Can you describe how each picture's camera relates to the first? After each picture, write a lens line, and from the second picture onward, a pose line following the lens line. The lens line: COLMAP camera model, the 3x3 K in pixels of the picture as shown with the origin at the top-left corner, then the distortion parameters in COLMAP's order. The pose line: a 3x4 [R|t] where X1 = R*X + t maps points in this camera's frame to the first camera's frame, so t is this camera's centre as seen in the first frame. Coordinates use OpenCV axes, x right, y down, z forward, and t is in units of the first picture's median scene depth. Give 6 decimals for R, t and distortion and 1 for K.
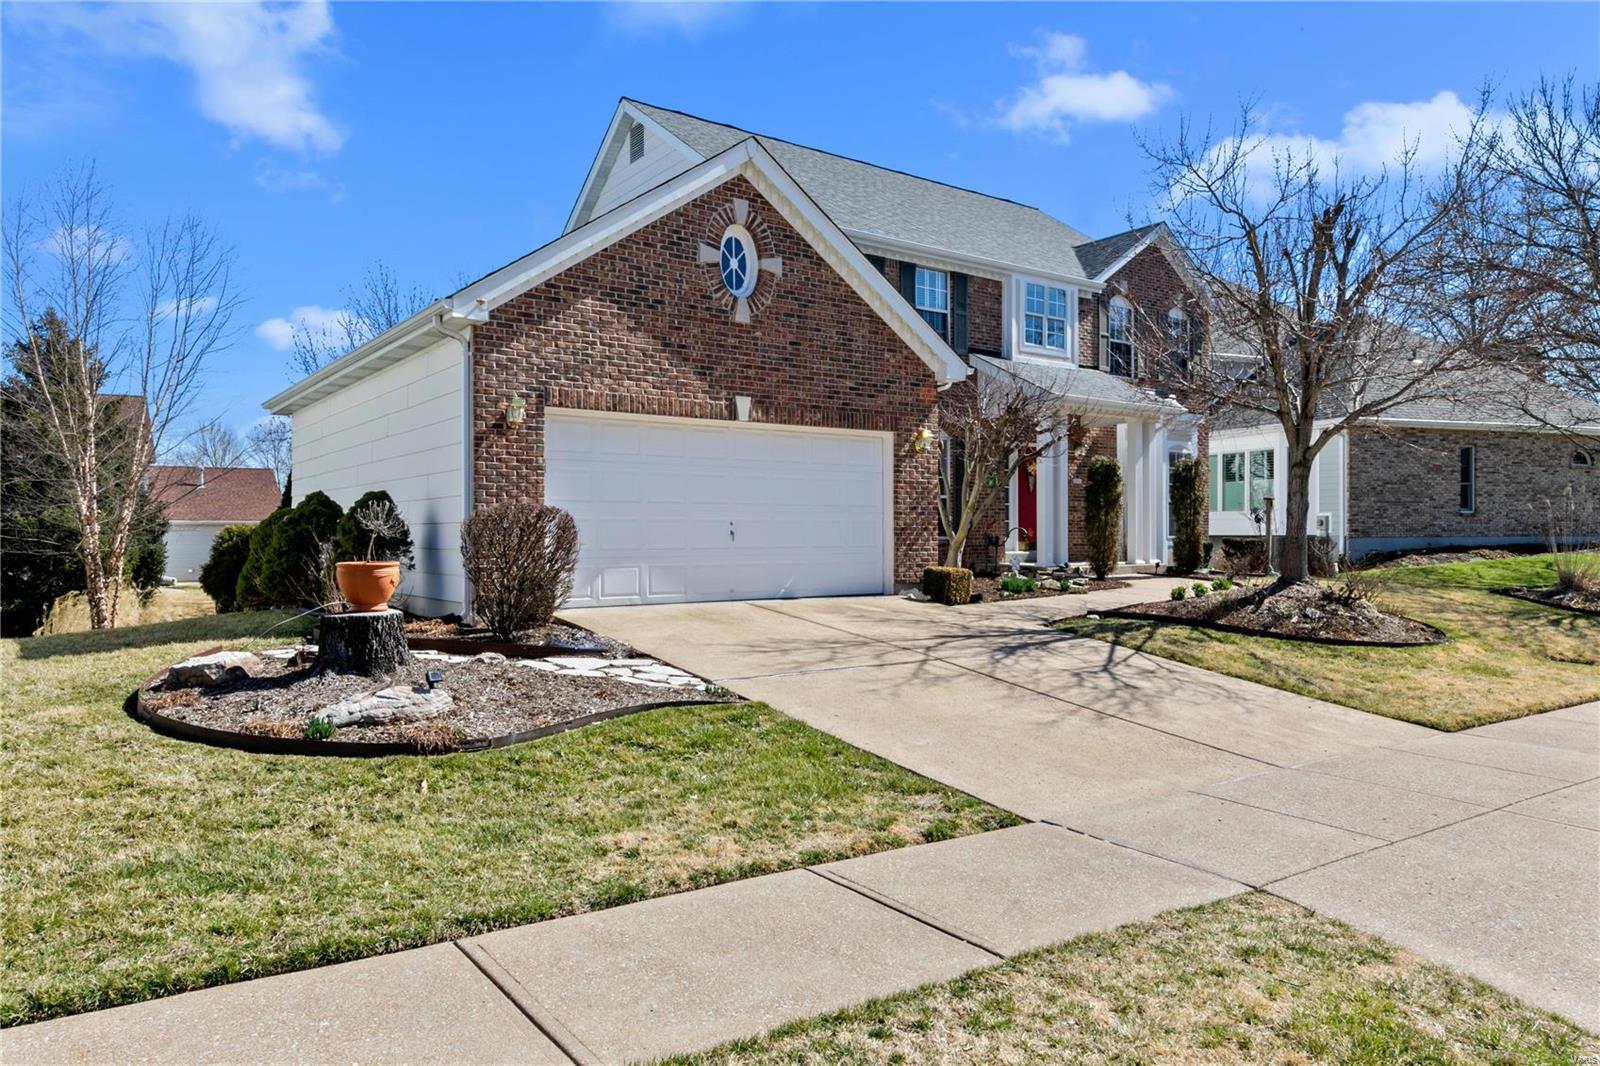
lens RADIAL K [[1100.9, 0, 792.1], [0, 1100.9, 530.4], [0, 0, 1]] dist [0.011412, 0.001953]
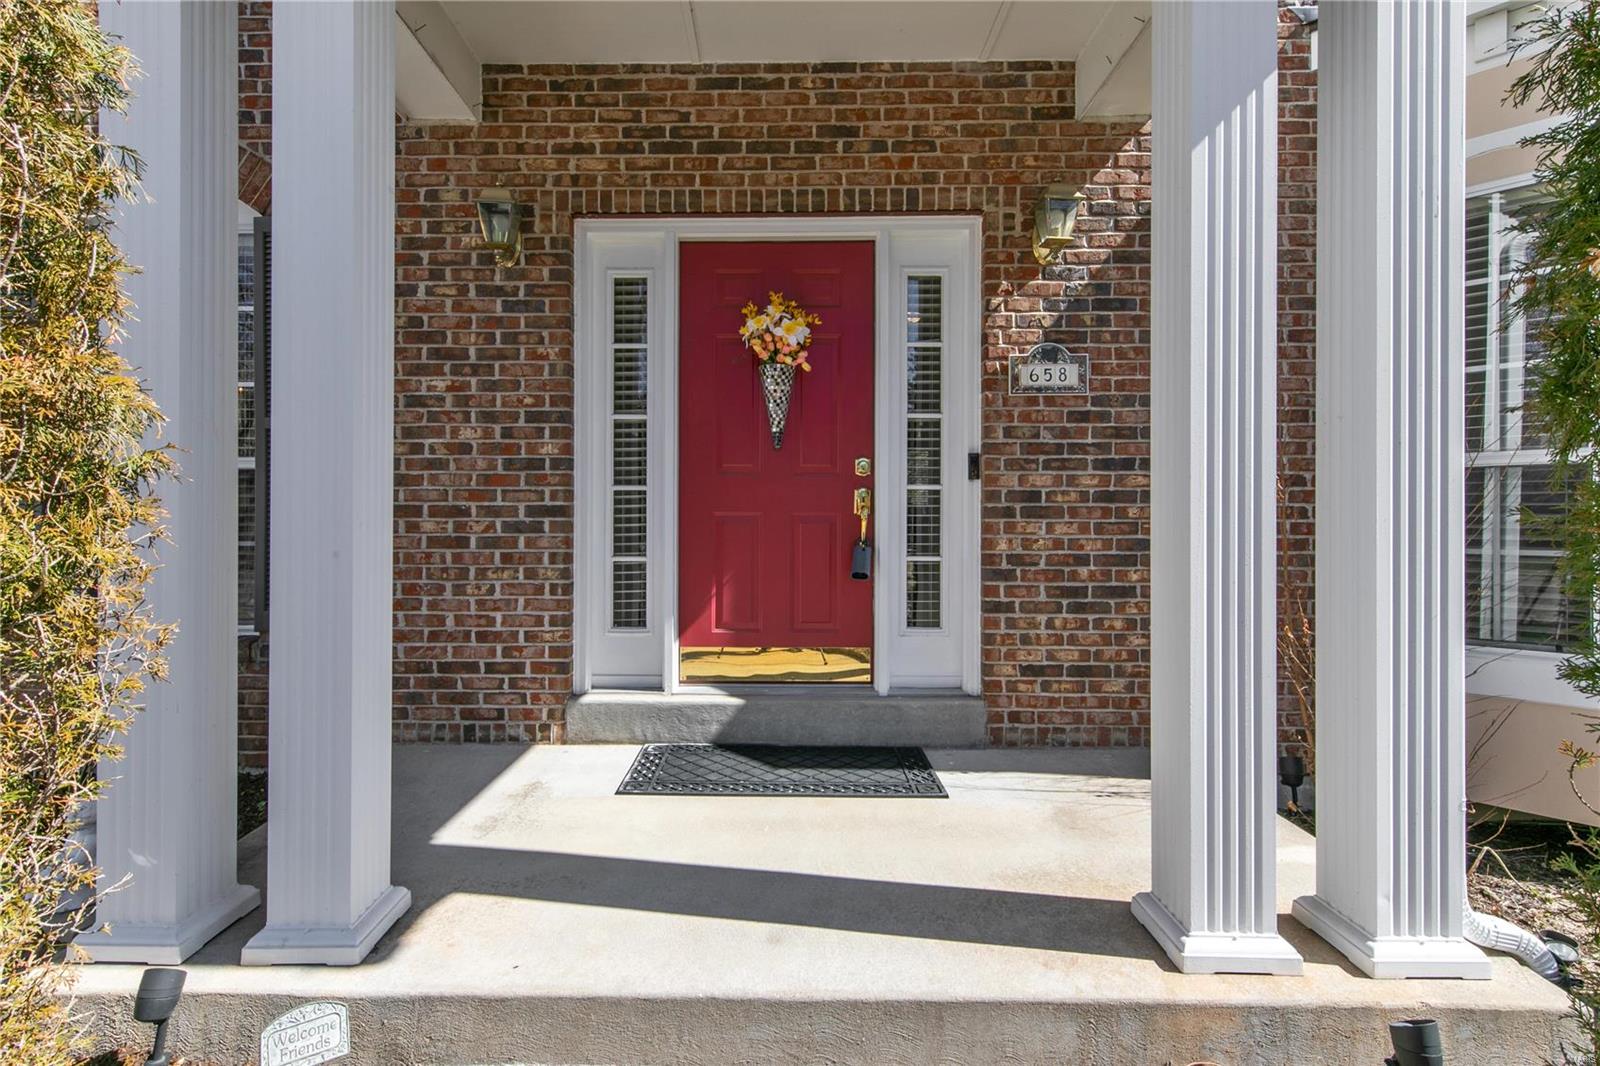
lens RADIAL K [[732.5, 0, 790.6], [0, 732.5, 535.7], [0, 0, 1]] dist [0.003179, 0.000233]
pose [[0.793710, 0.002586, -0.608291, 0.505442], [-0.002077, 0.999997, 0.001540, -0.022284], [0.608293, 0.000041, 0.793712, 1.415019]]
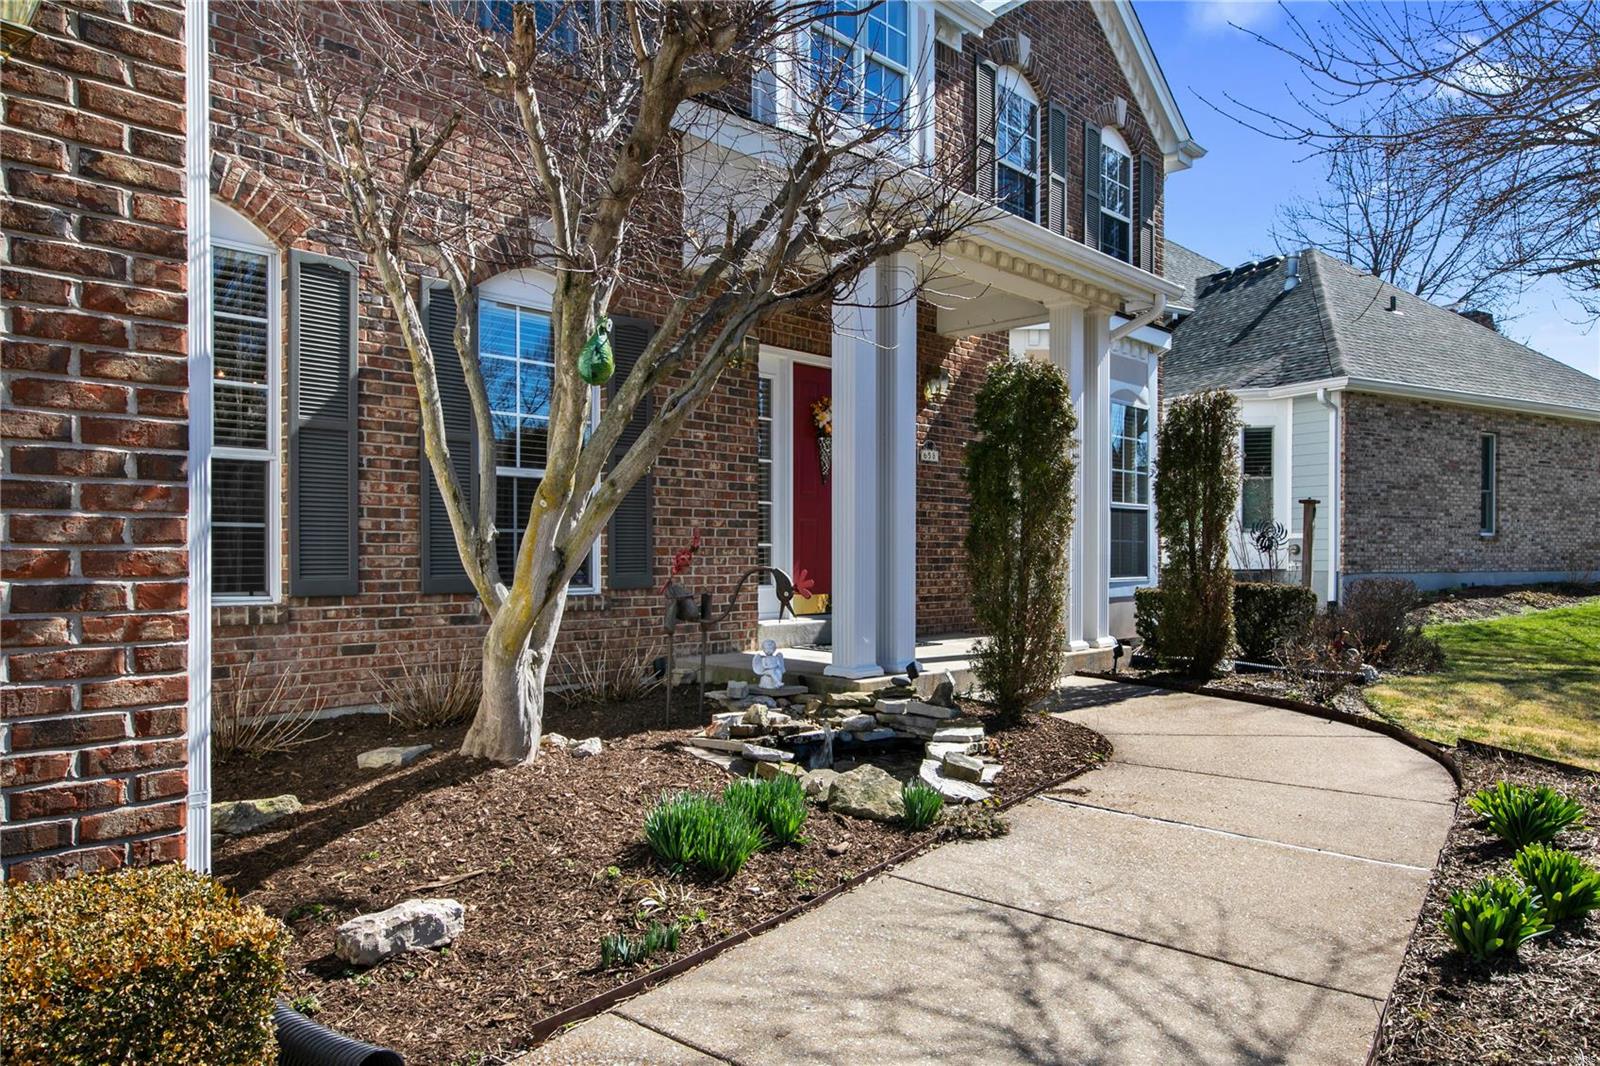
lens RADIAL K [[1100.9, 0, 836.4], [0, 1100.9, 555.9], [0, 0, 1]] dist [0.011412, 0.001953]
pose [[0.980733, 0.004444, 0.195304, 0.223173], [-0.005324, 0.999978, 0.003981, -0.009546], [-0.195282, -0.004944, 0.980735, 0.943735]]
